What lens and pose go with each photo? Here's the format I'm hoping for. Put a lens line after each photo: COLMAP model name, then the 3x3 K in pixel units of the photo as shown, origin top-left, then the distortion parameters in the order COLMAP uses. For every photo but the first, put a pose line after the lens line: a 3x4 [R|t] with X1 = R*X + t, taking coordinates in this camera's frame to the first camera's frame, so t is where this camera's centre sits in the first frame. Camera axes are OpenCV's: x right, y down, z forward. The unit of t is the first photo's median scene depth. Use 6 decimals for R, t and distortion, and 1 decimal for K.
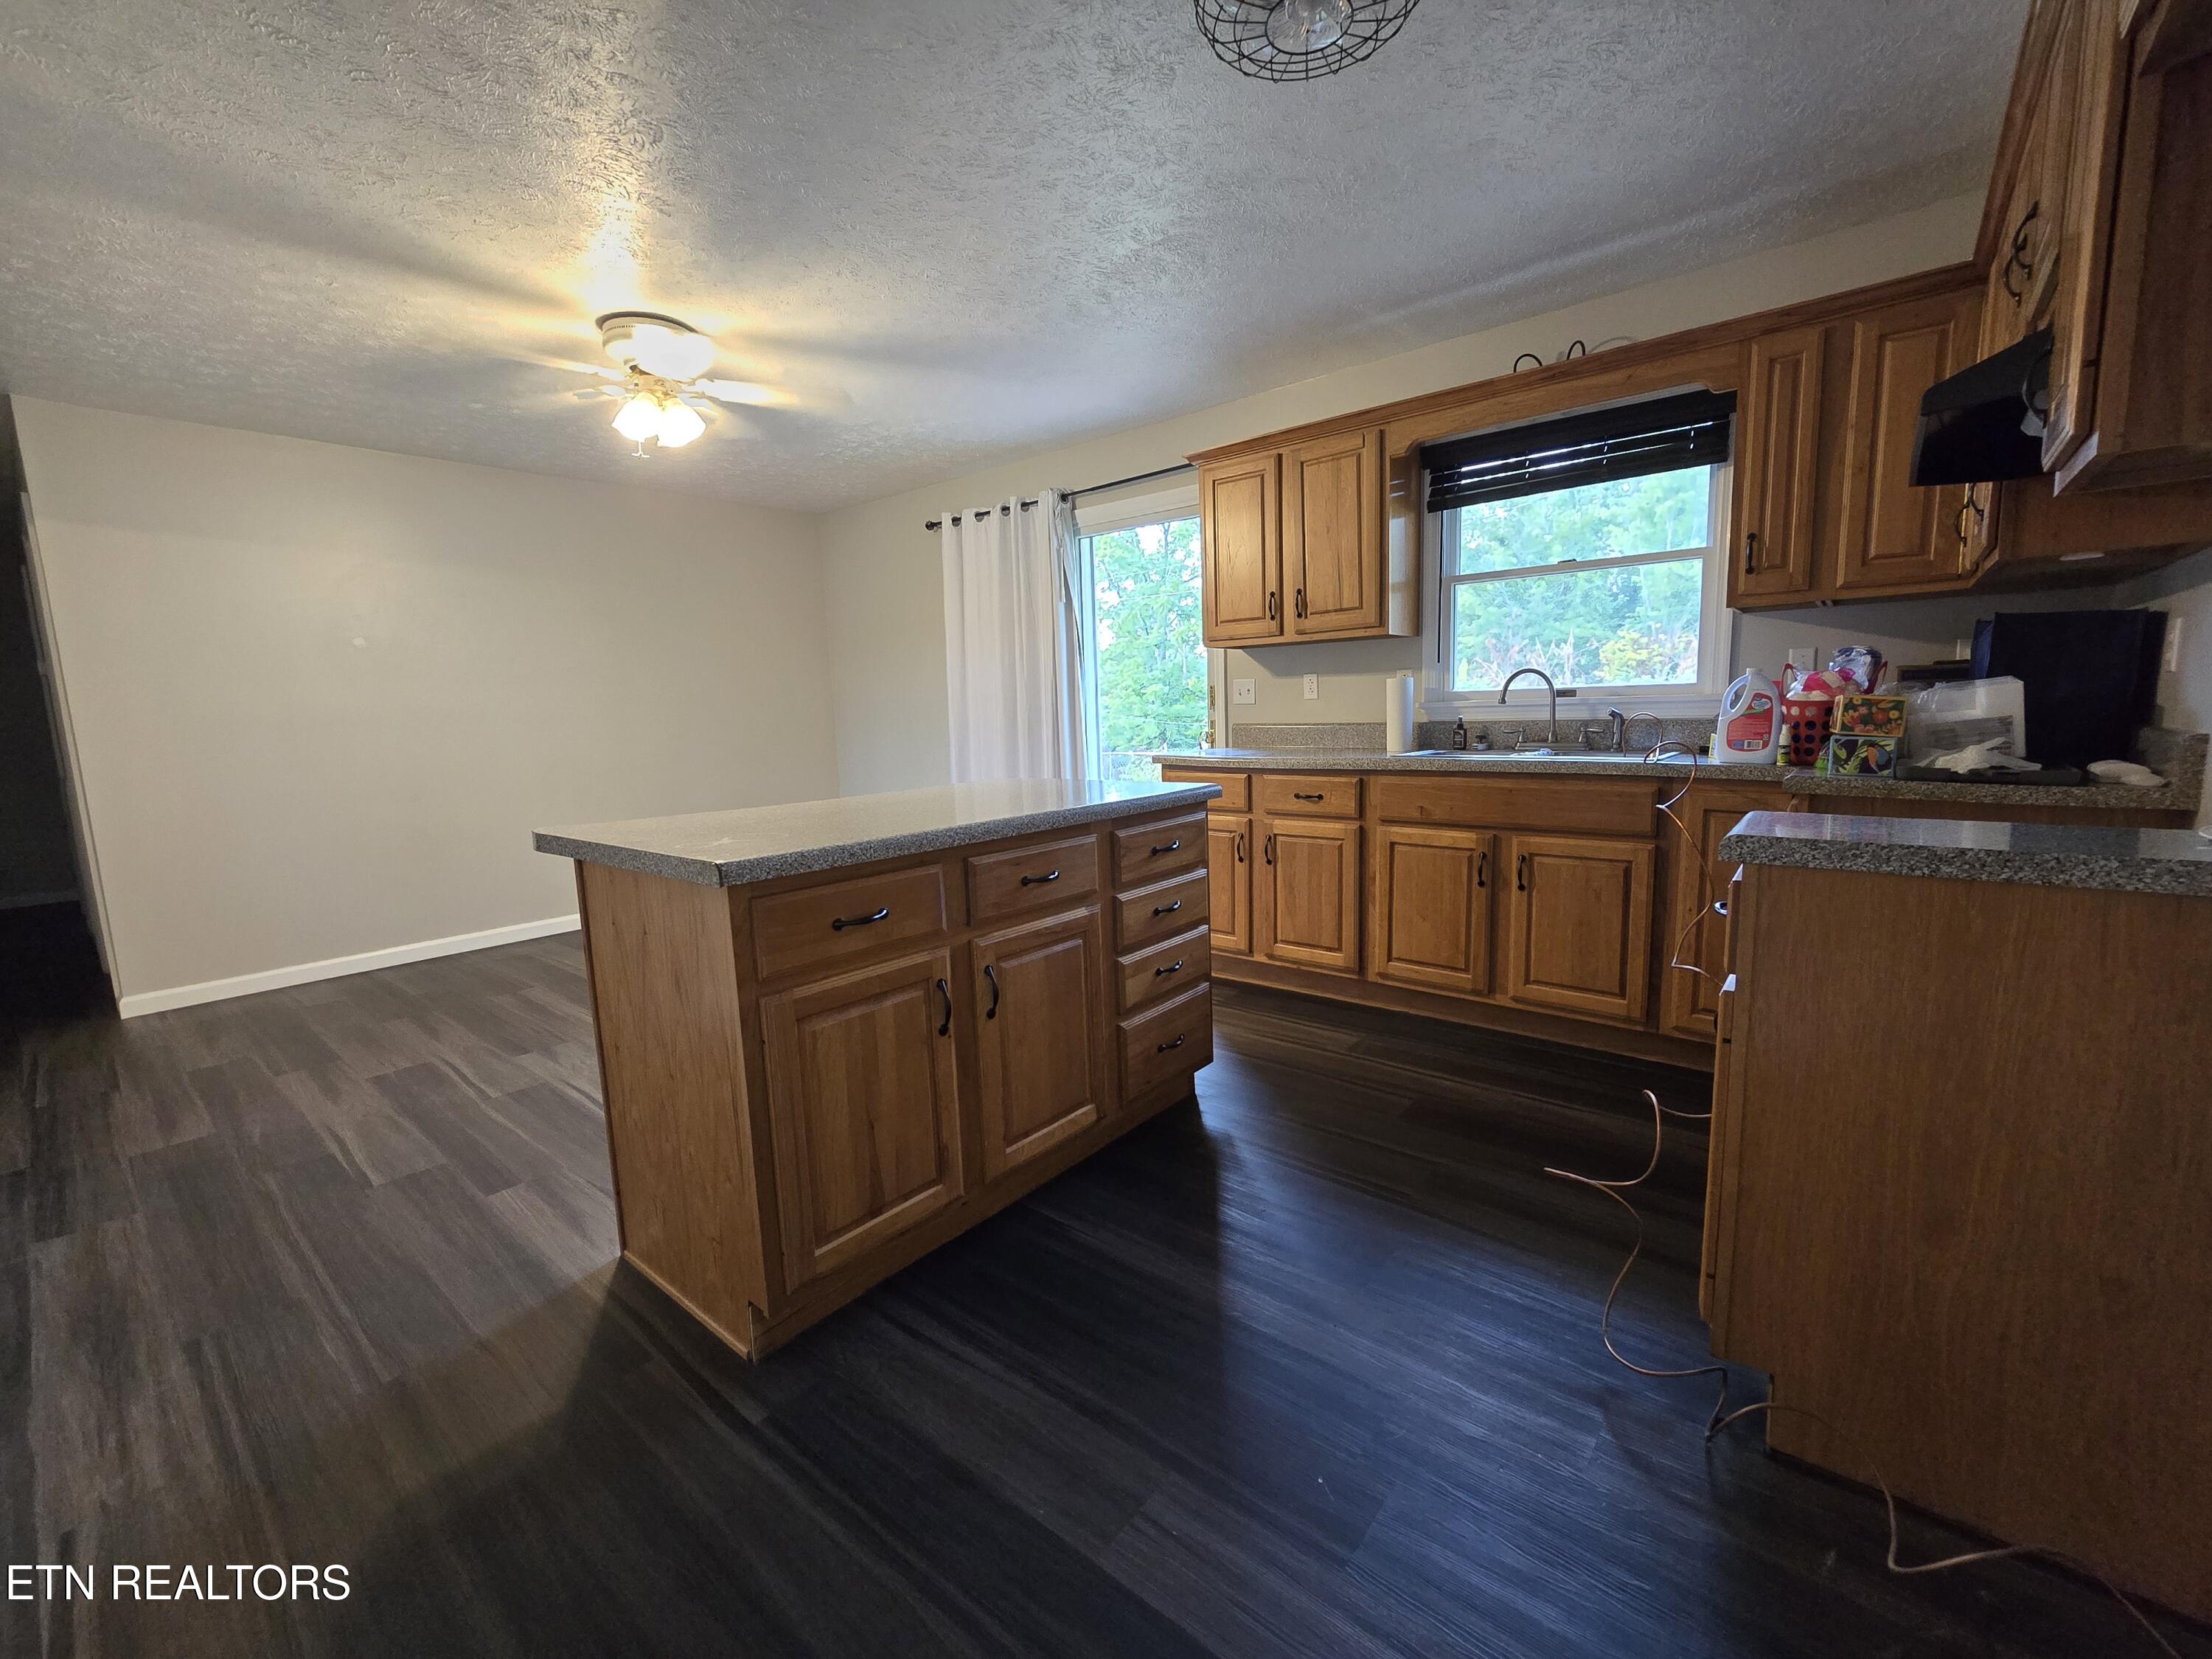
lens RADIAL K [[906.1, 0, 1126.5], [0, 906.1, 828.1], [0, 0, 1]] dist [-0.002295, -0.000588]
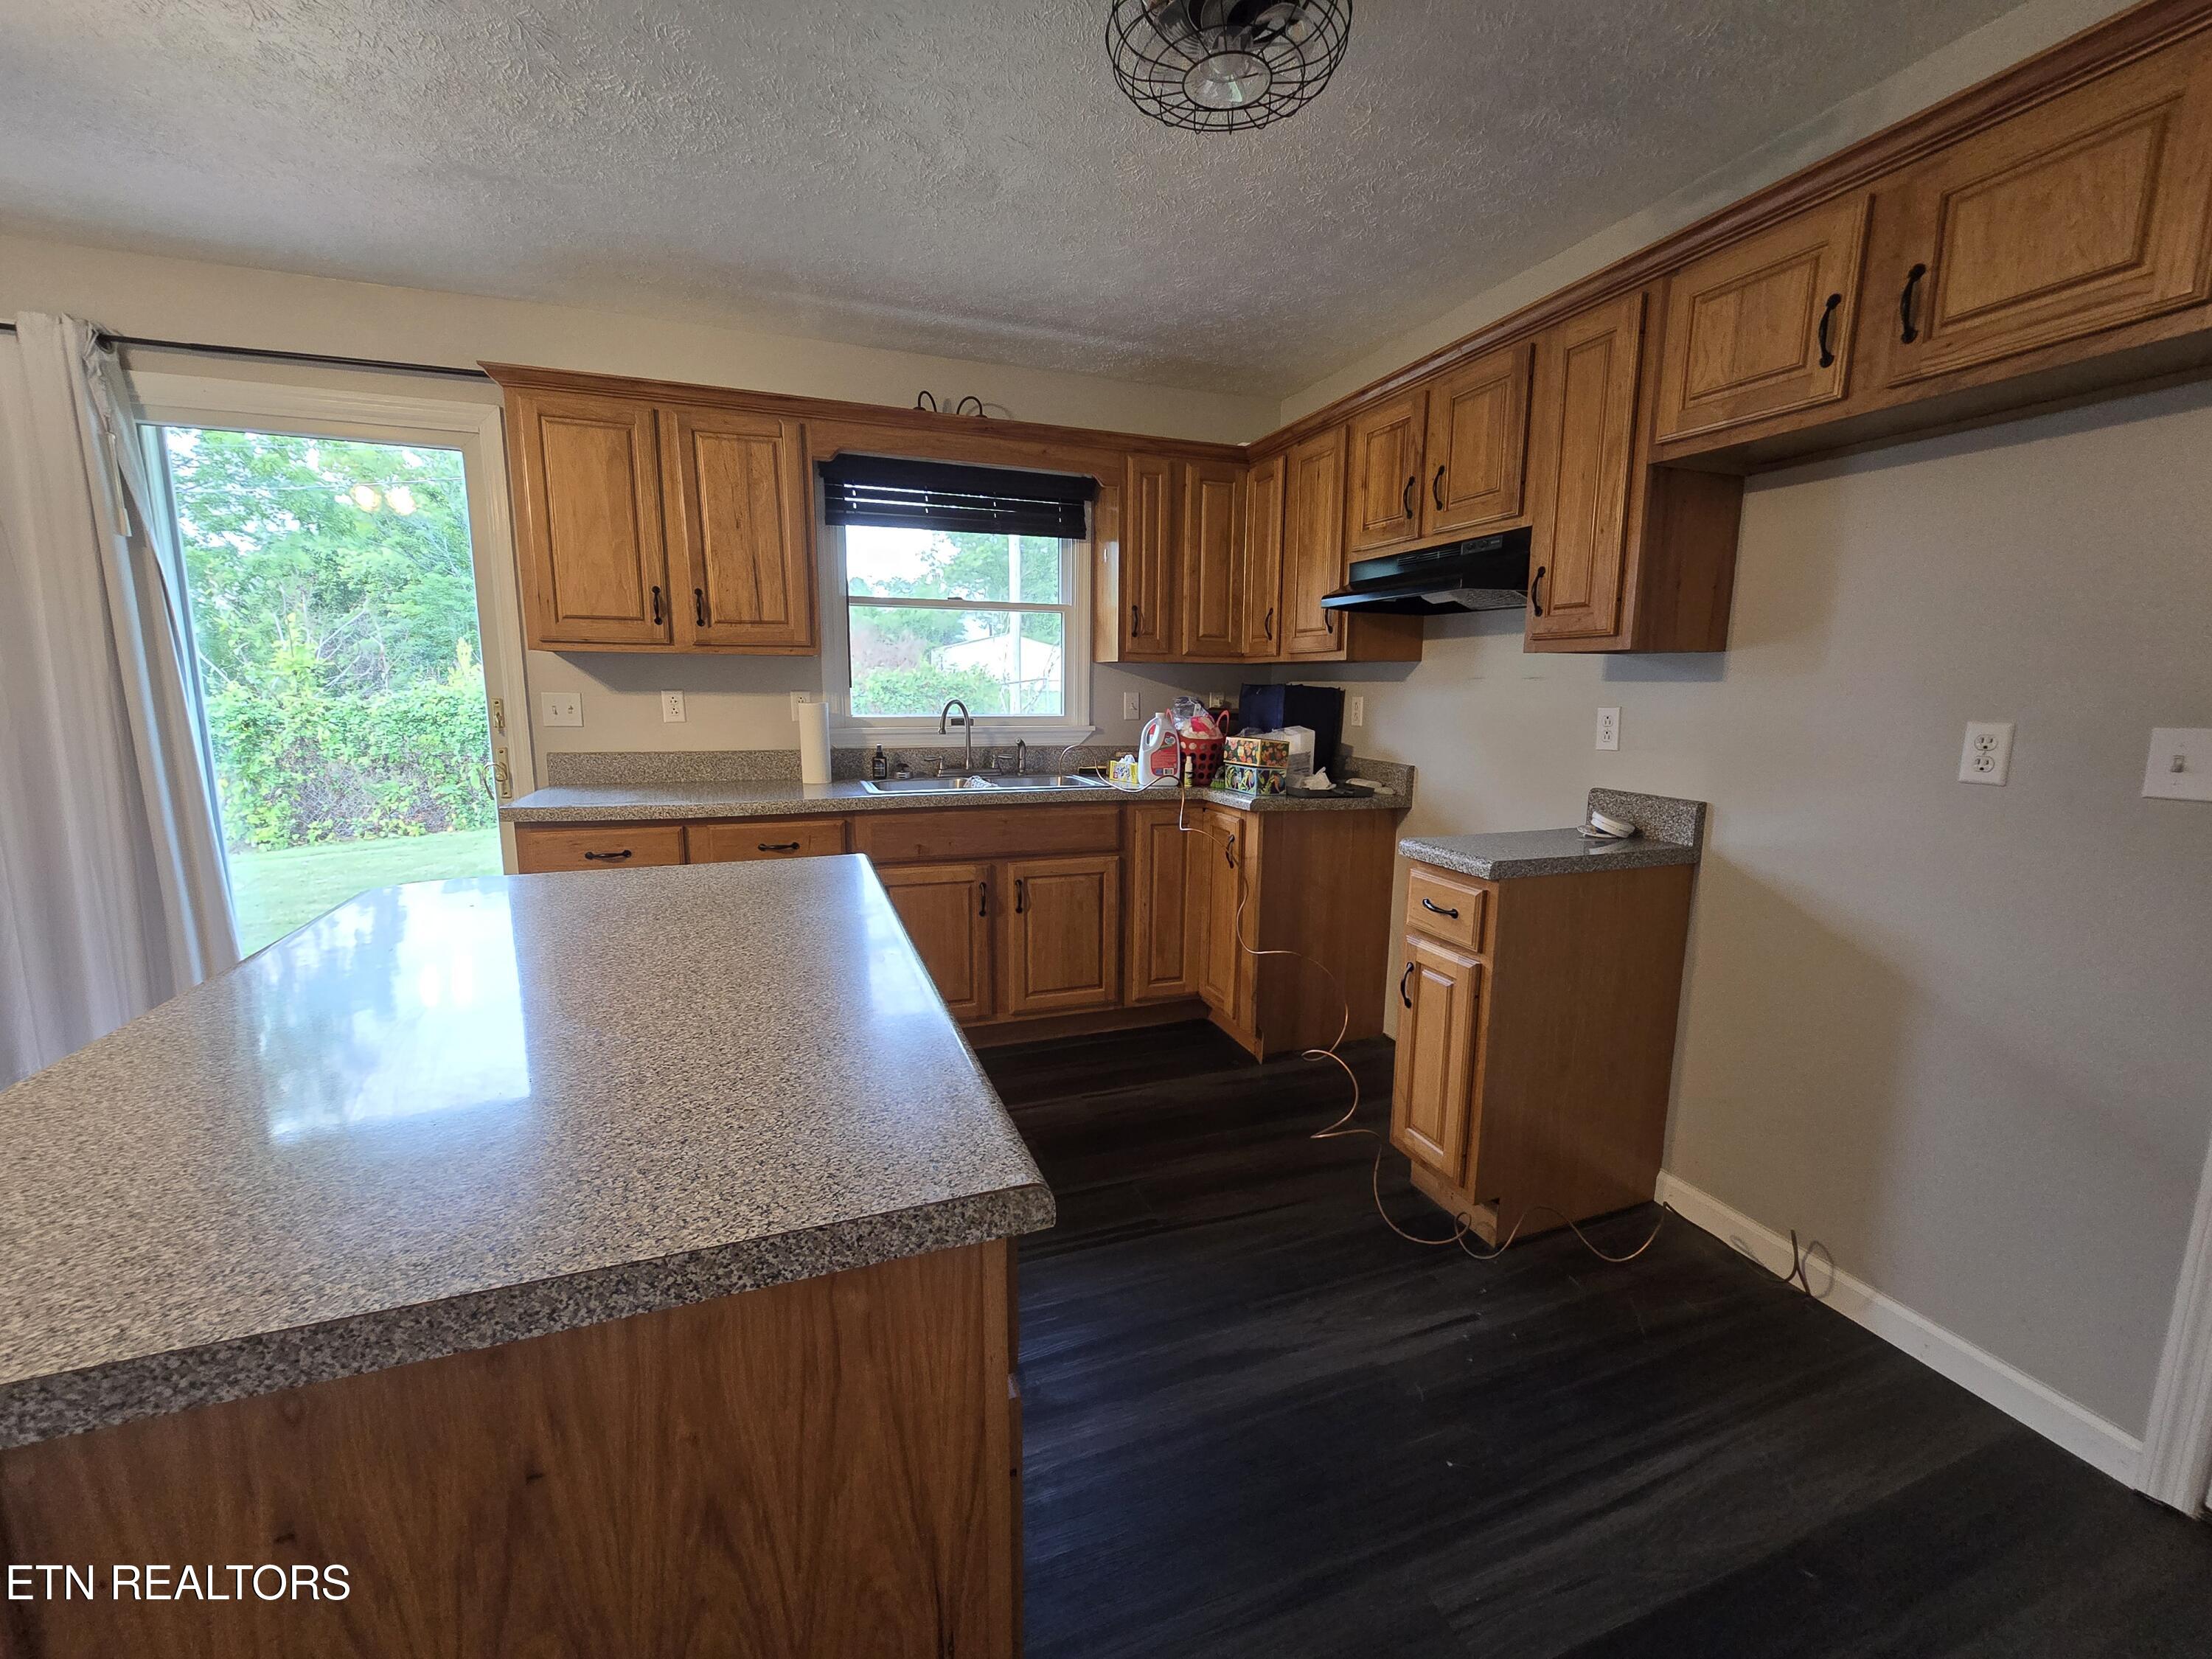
lens RADIAL K [[906.1, 0, 1126.5], [0, 906.1, 828.1], [0, 0, 1]] dist [-0.002295, -0.000588]
pose [[0.495813, -0.105303, 0.862021, -0.396912], [0.090516, 0.993481, 0.069299, -0.089281], [-0.863699, 0.043668, 0.502112, 0.330254]]
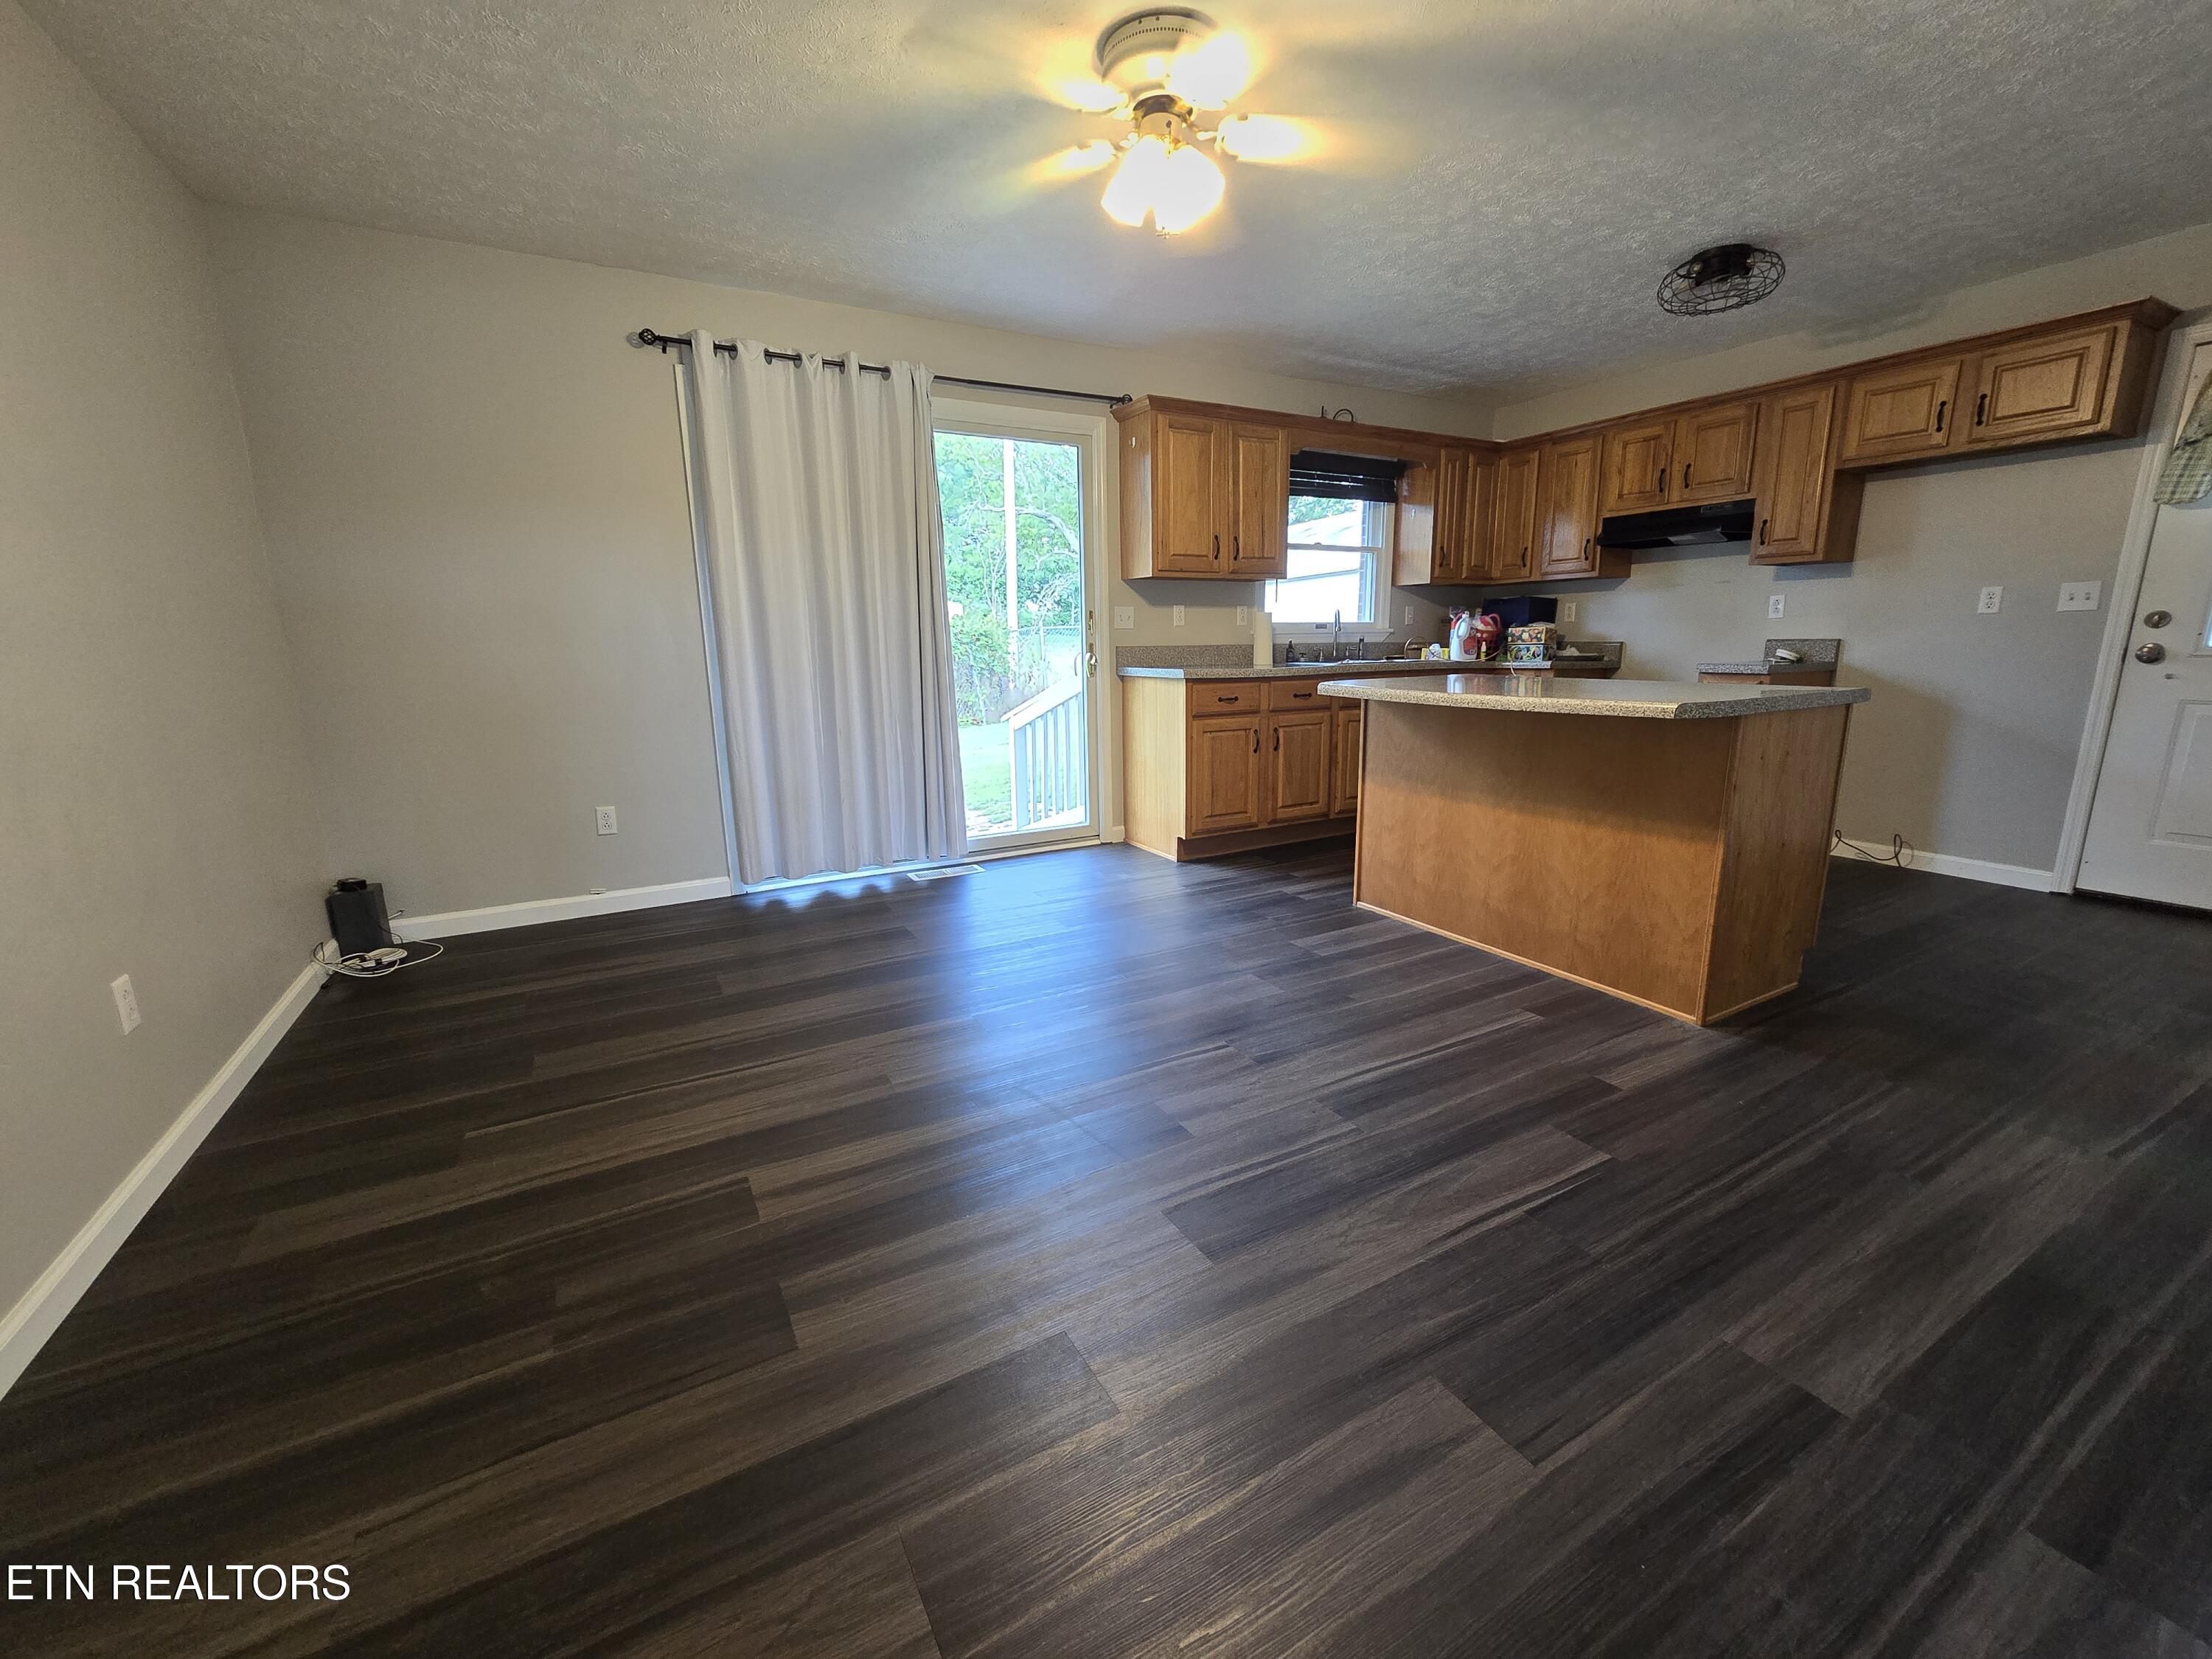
lens RADIAL K [[903.1, 0, 1129.3], [0, 903.1, 827.9], [0, 0, 1]] dist [-0.006203, 0.004576]
pose [[0.354057, -0.169034, 0.919821, -1.304968], [0.128032, 0.983031, 0.131368, -0.055856], [-0.926419, 0.071255, 0.369691, 0.826636]]
